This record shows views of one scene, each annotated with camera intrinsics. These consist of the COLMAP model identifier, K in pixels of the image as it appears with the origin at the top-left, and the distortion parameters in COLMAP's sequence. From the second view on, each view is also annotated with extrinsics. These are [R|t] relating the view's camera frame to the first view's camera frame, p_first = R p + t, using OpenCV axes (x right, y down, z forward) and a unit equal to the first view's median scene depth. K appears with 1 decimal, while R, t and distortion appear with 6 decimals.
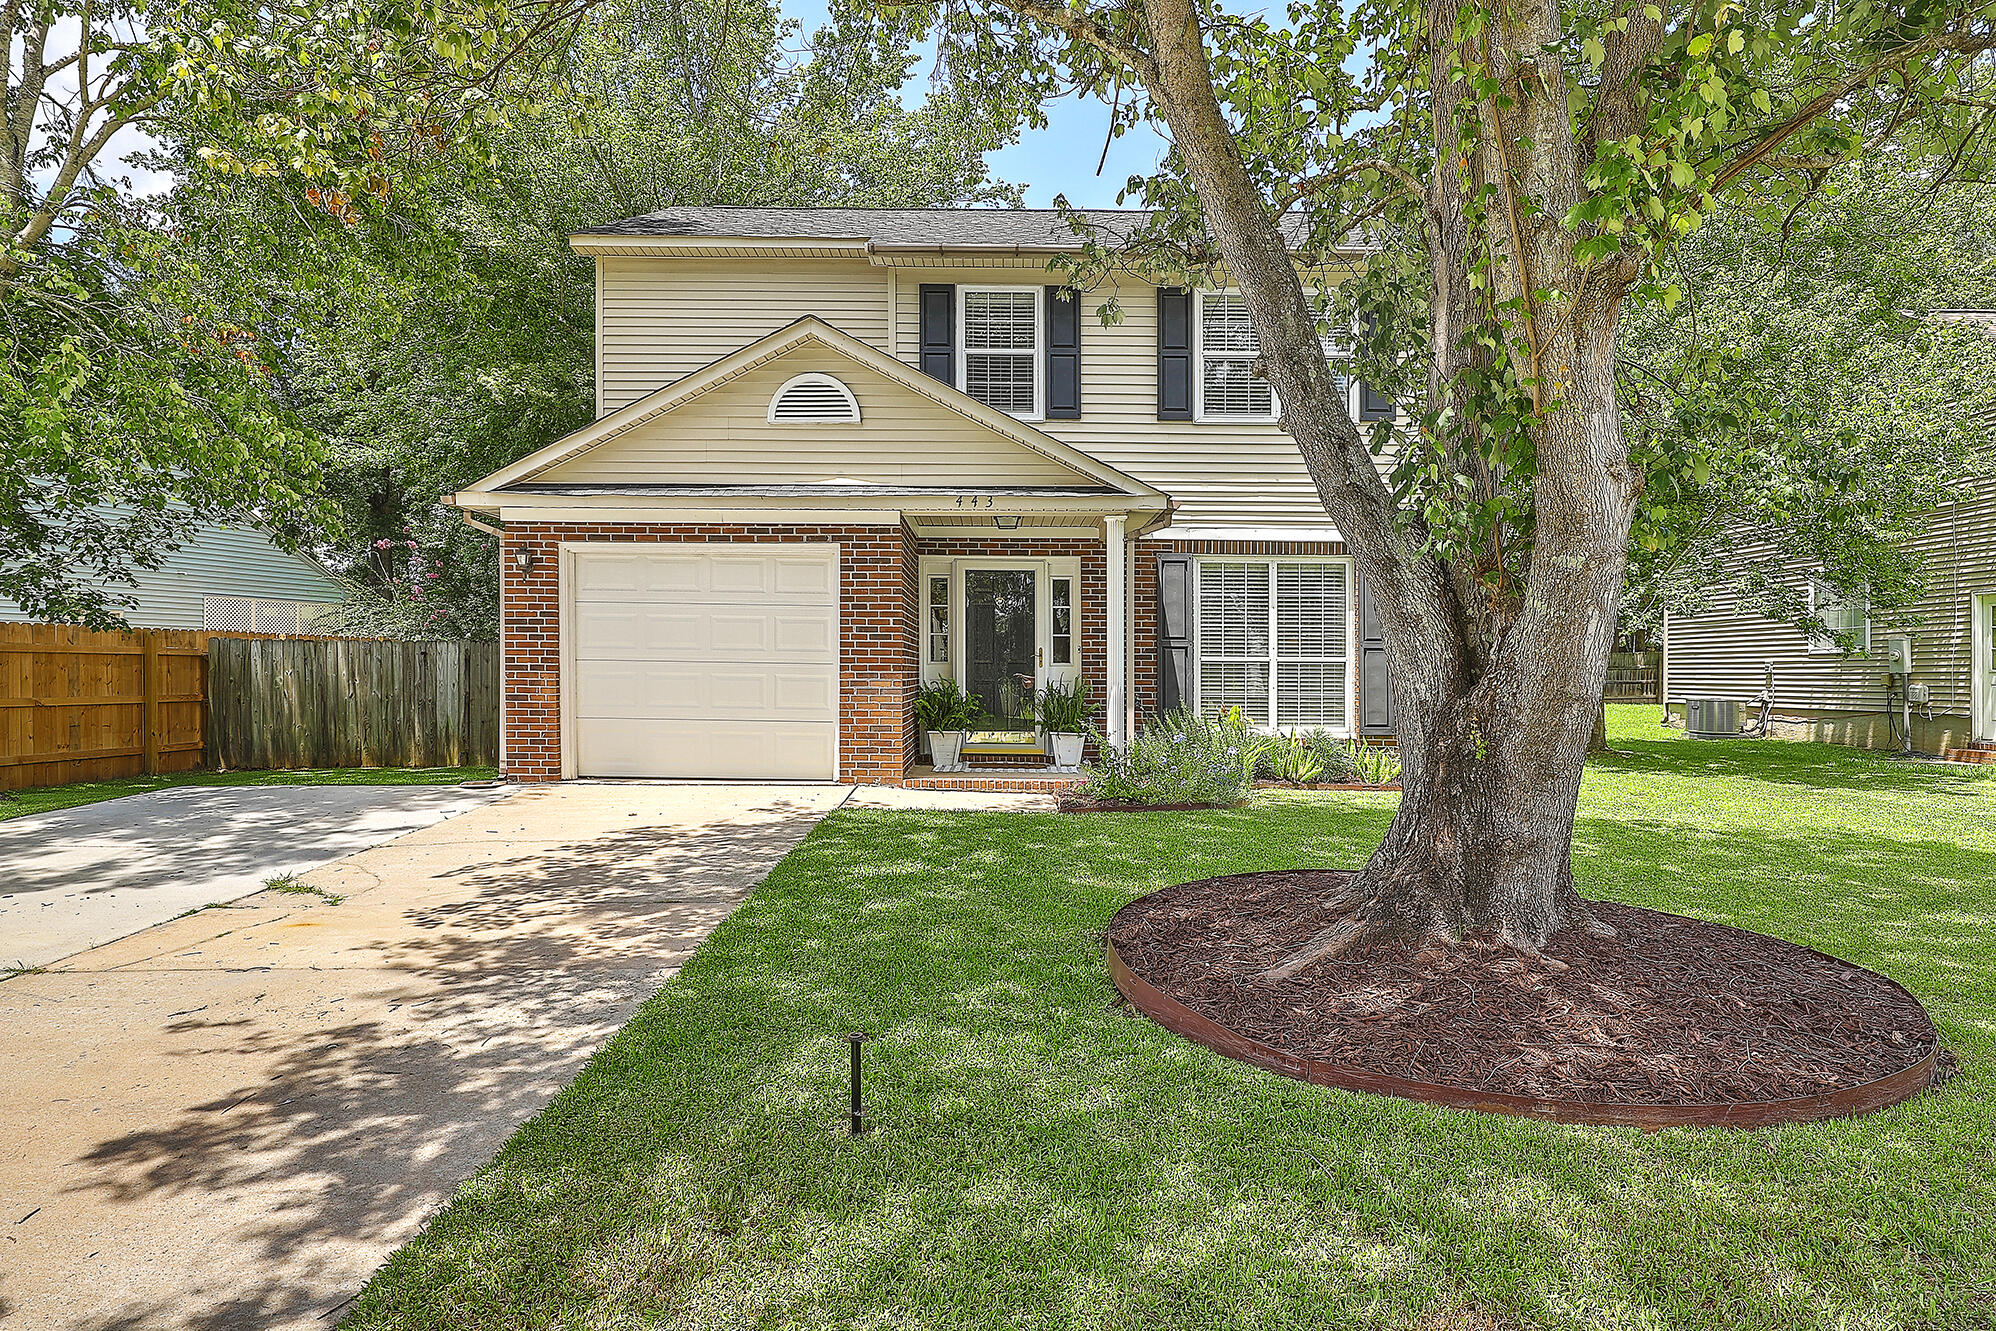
lens RADIAL K [[1109.3, 0, 998.0], [0, 1109.3, 665.5], [0, 0, 1]] dist [0.001586, 0.000281]
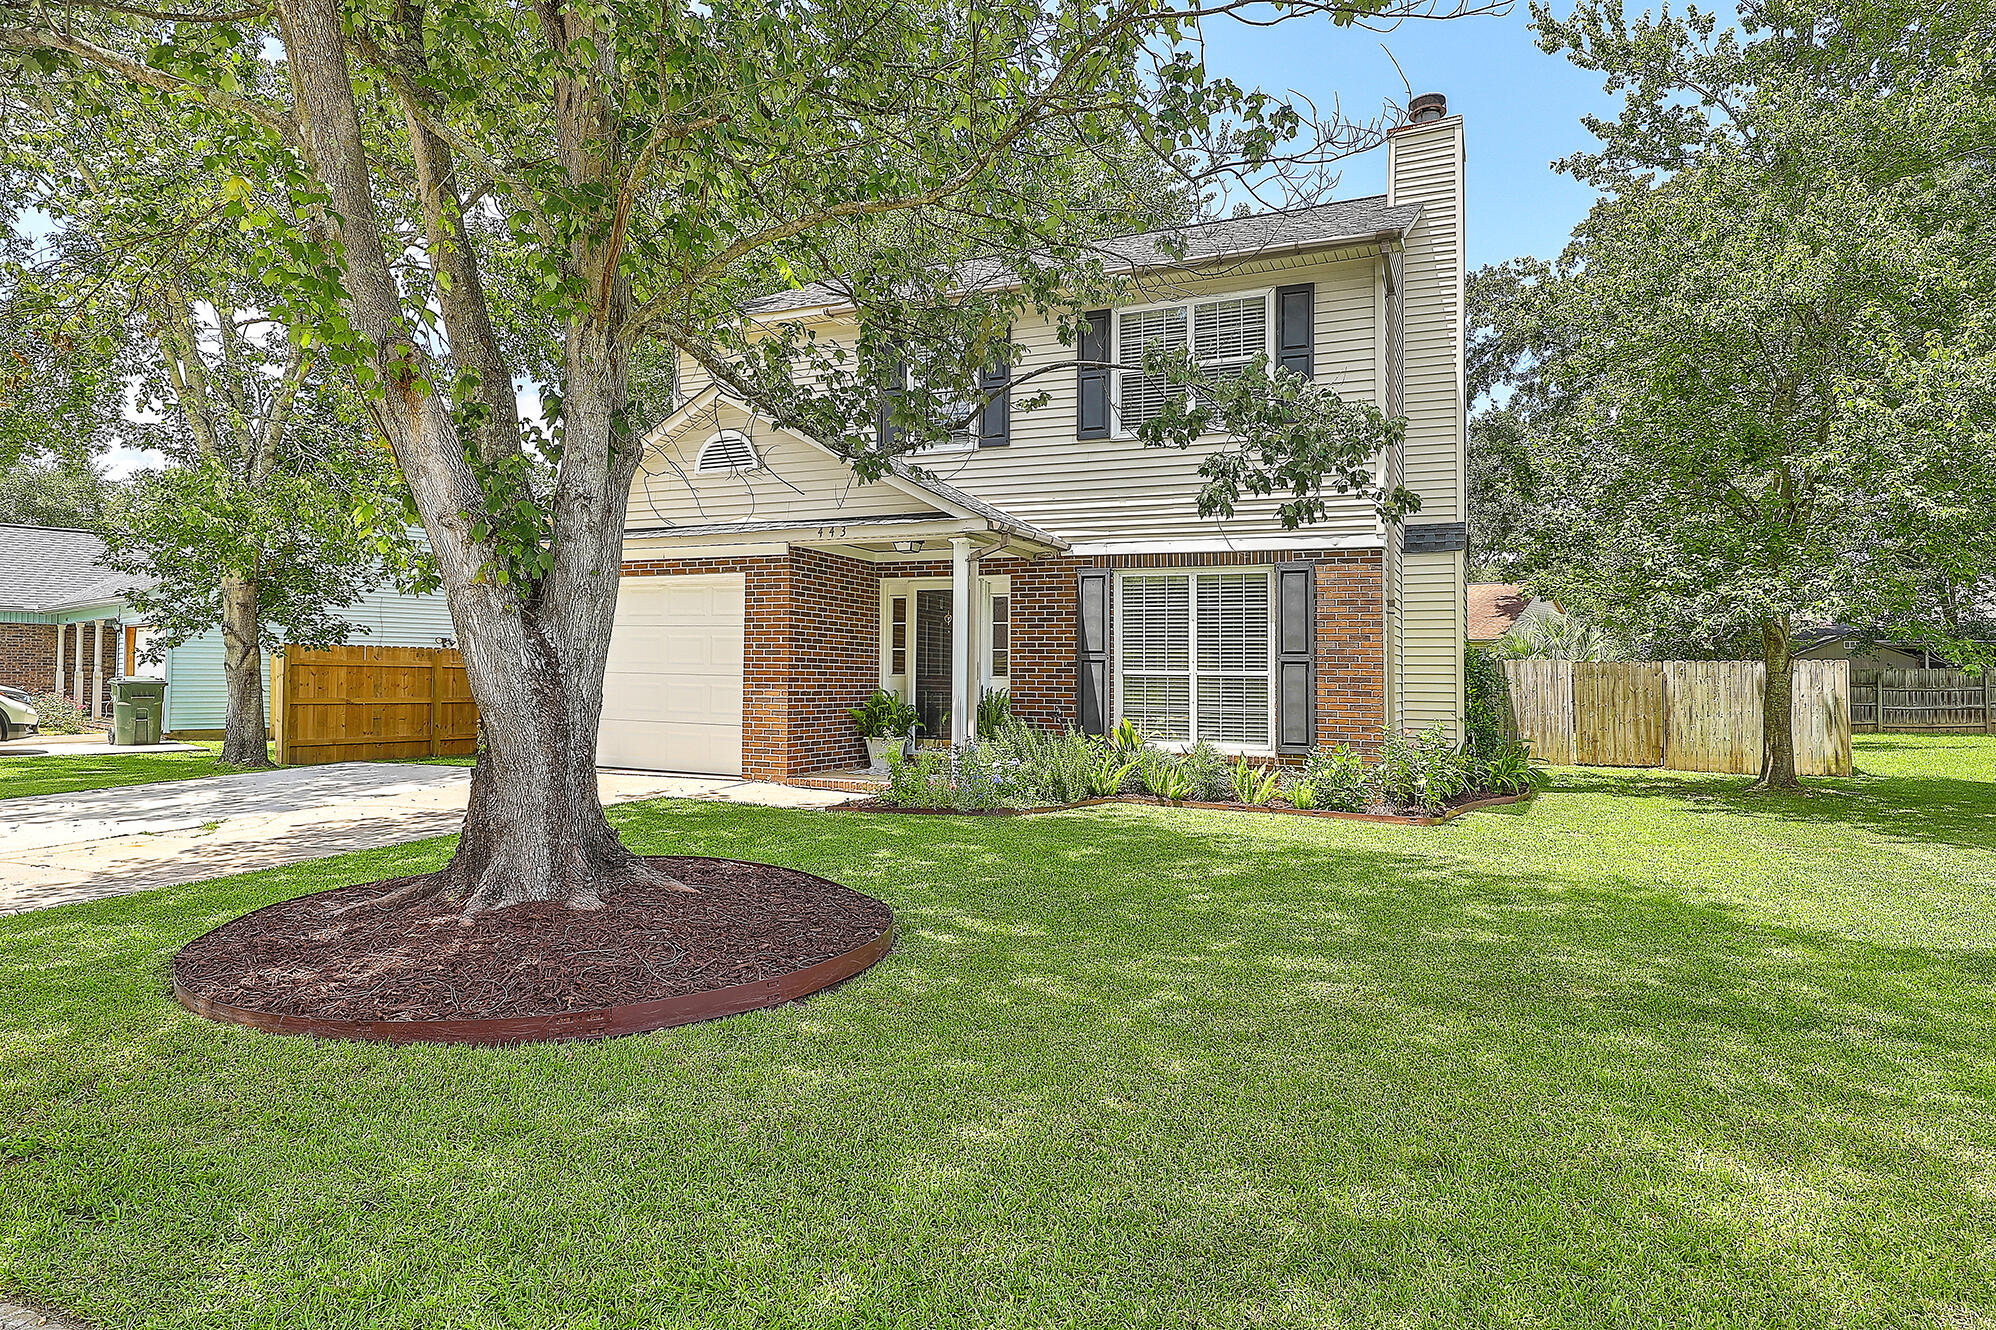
lens RADIAL K [[1134.4, 0, 998.3], [0, 1134.4, 634.0], [0, 0, 1]] dist [0.001398, 0.000081]
pose [[0.915791, -0.010949, -0.401506, 0.497170], [-0.004901, 0.999249, -0.038428, -0.000683], [0.401625, 0.037160, 0.915050, 0.013942]]
